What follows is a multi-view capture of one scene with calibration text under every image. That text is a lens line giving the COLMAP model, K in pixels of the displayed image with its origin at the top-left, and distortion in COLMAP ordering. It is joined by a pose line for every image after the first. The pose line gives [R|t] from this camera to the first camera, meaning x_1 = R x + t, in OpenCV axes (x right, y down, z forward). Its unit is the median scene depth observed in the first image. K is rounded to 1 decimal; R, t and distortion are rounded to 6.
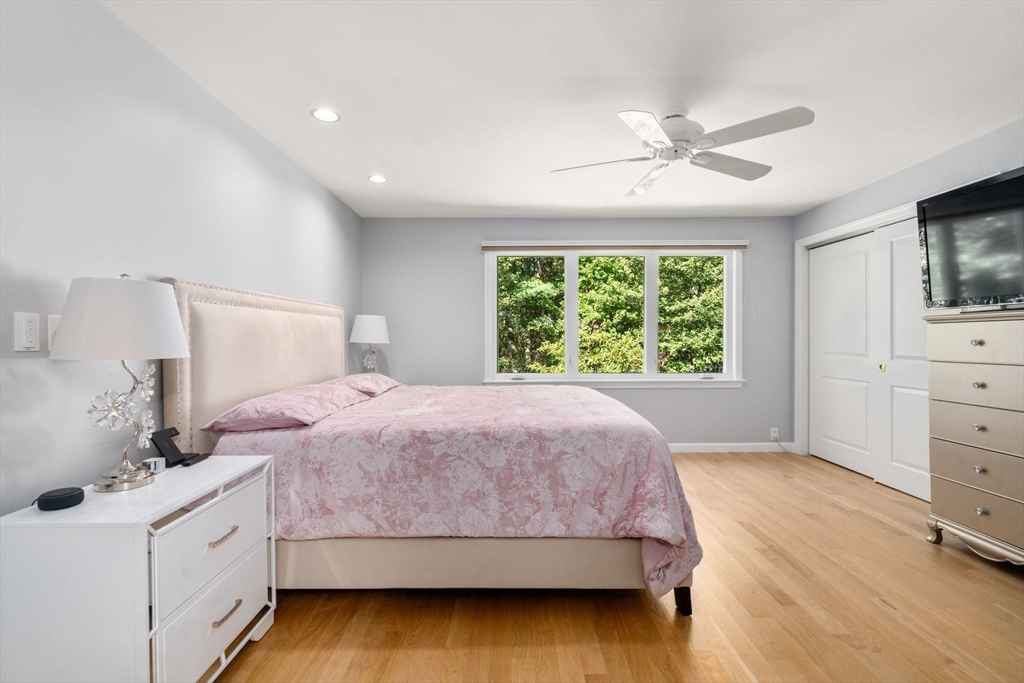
lens RADIAL K [[472.8, 0, 510.1], [0, 472.8, 349.1], [0, 0, 1]] dist [-0.001431, -0.000469]
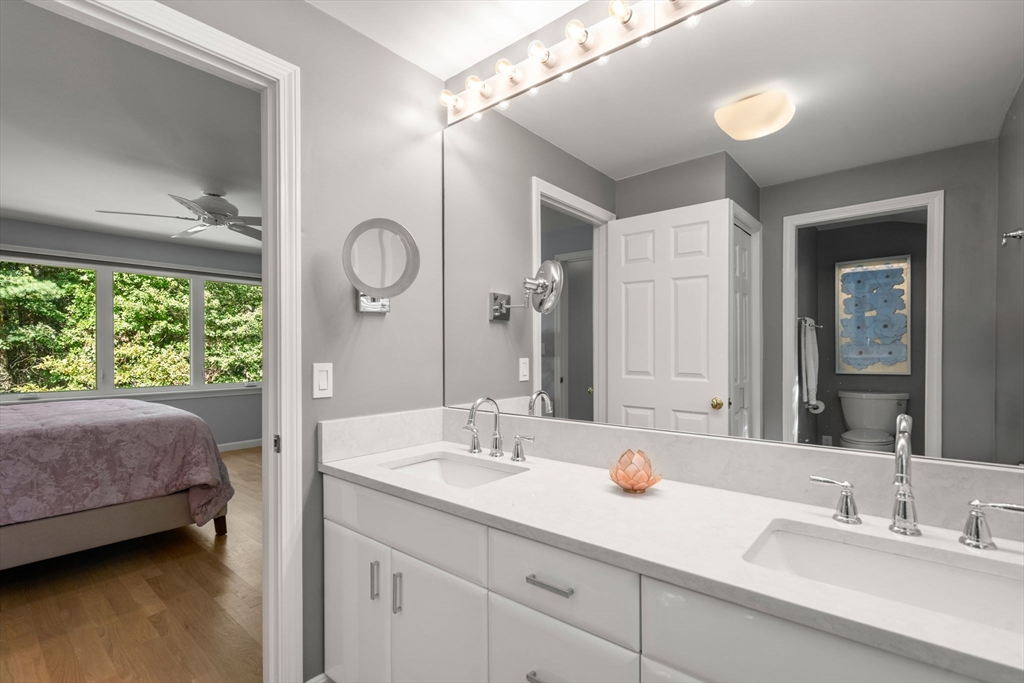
lens RADIAL K [[472.8, 0, 510.1], [0, 472.8, 349.1], [0, 0, 1]] dist [-0.001431, -0.000469]
pose [[0.643917, 0.004162, 0.765084, -0.029710], [0.017914, 0.999629, -0.020516, 0.001083], [-0.764886, 0.026916, 0.643604, -0.105045]]
